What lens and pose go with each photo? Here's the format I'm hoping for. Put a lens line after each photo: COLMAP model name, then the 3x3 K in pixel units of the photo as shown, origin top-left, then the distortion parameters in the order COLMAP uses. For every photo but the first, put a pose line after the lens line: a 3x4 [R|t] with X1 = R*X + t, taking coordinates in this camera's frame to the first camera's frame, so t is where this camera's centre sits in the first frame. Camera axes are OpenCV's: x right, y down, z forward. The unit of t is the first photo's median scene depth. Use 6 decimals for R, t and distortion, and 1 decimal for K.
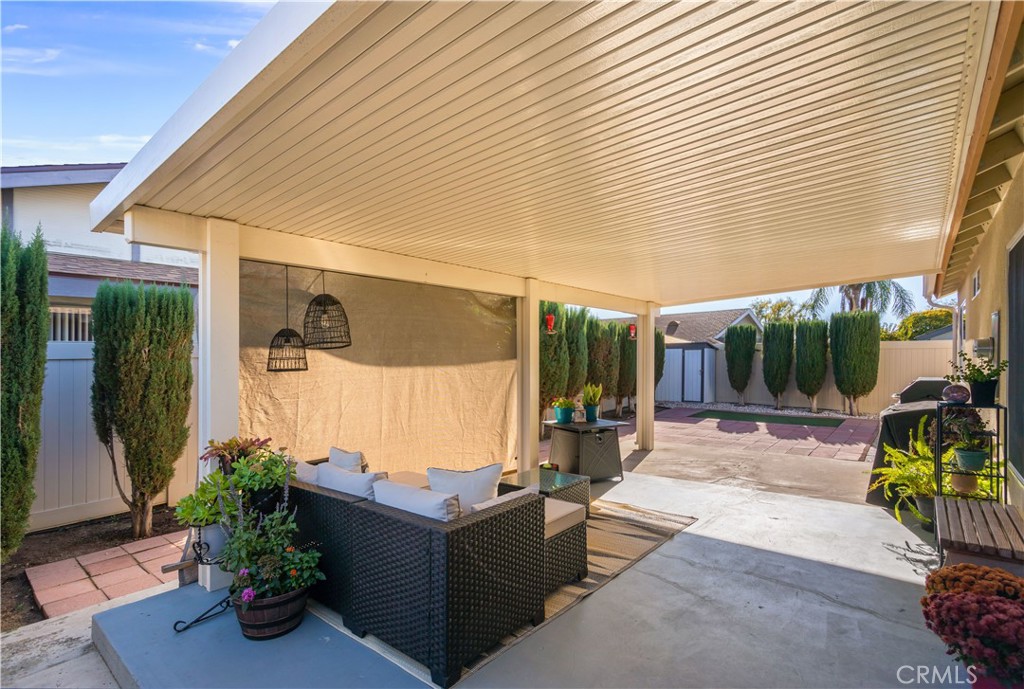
lens RADIAL K [[486.4, 0, 508.4], [0, 486.4, 364.5], [0, 0, 1]] dist [0.002274, 0.000723]
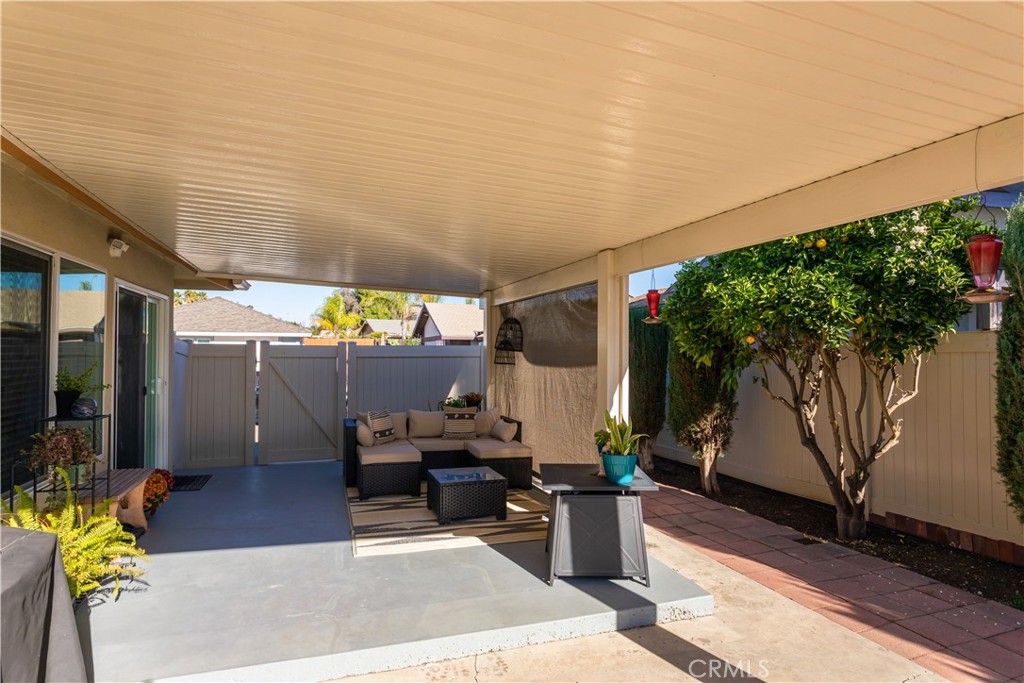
lens RADIAL K [[575.1, 0, 512.0], [0, 575.1, 341.5], [0, 0, 1]] dist [-0.013645, 0.000591]
pose [[-0.516774, -0.003199, -0.856116, 0.828234], [-0.001377, 0.999995, -0.002905, -0.038456], [0.856121, -0.000322, -0.516776, 1.318476]]
